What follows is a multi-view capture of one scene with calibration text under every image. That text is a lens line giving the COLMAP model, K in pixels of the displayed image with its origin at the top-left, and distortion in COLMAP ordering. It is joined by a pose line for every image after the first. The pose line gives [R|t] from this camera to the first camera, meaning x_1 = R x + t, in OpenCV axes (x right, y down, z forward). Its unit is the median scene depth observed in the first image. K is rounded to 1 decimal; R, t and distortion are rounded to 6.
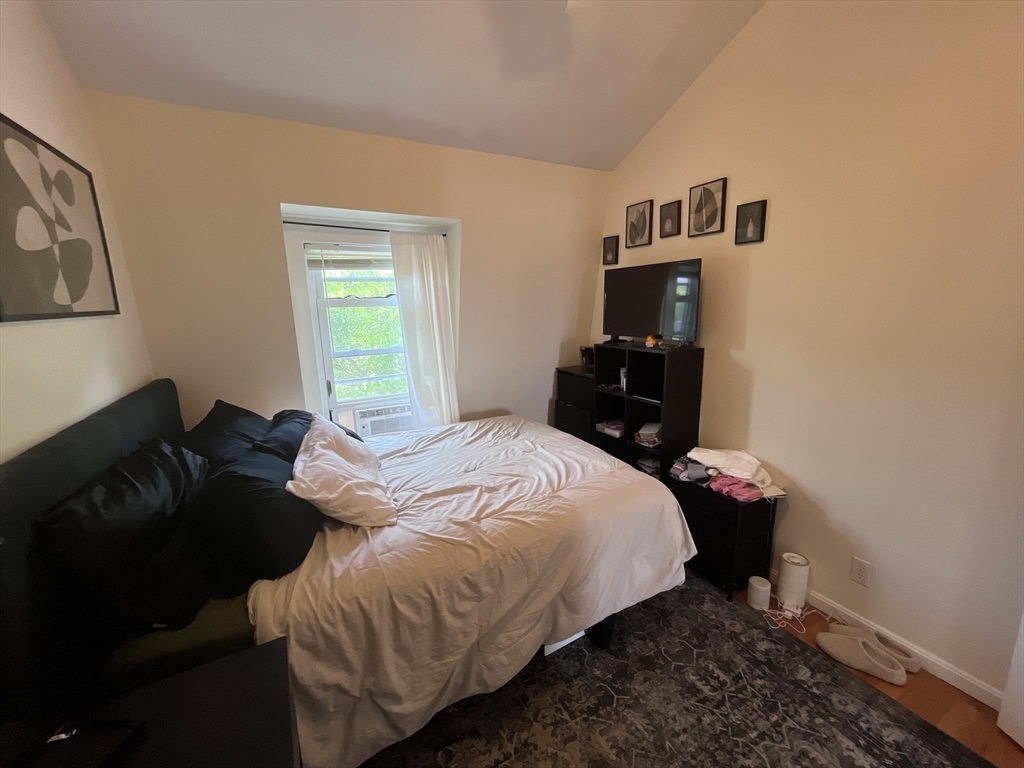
lens RADIAL K [[414.4, 0, 513.0], [0, 414.4, 383.1], [0, 0, 1]] dist [-0.002302, -0.000306]
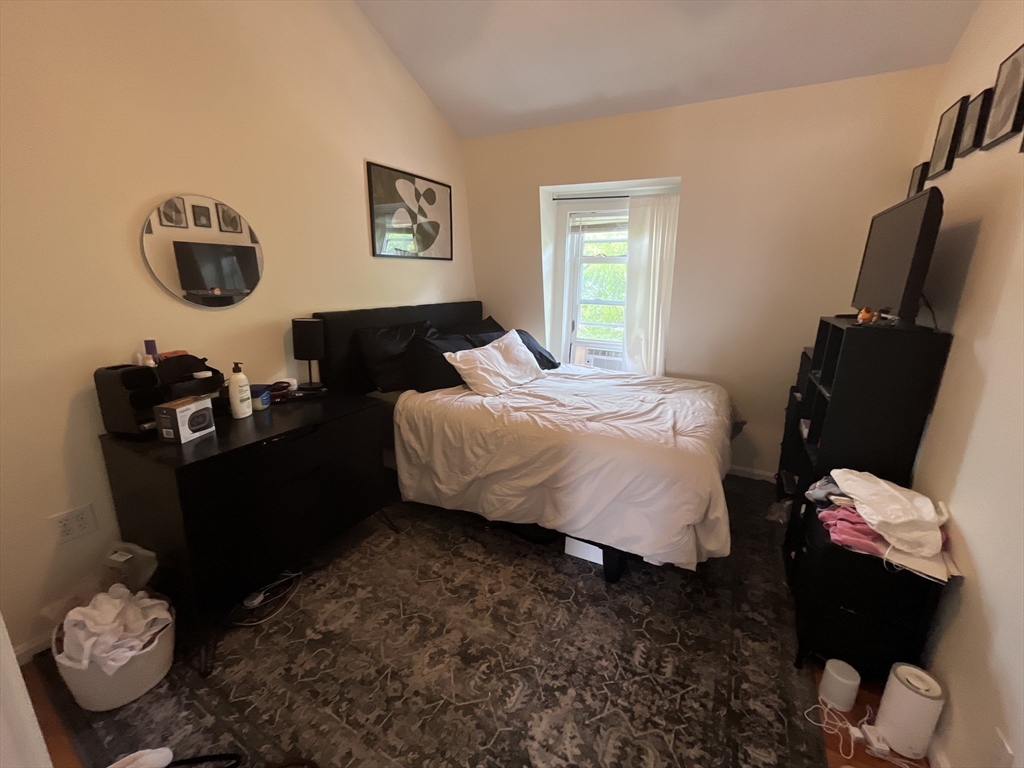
lens RADIAL K [[414.4, 0, 511.2], [0, 414.4, 383.0], [0, 0, 1]] dist [-0.002302, -0.000306]
pose [[0.547211, 0.242493, -0.801098, 0.900348], [-0.192542, 0.967913, 0.161468, 0.020346], [0.814548, 0.065888, 0.576342, 0.159821]]
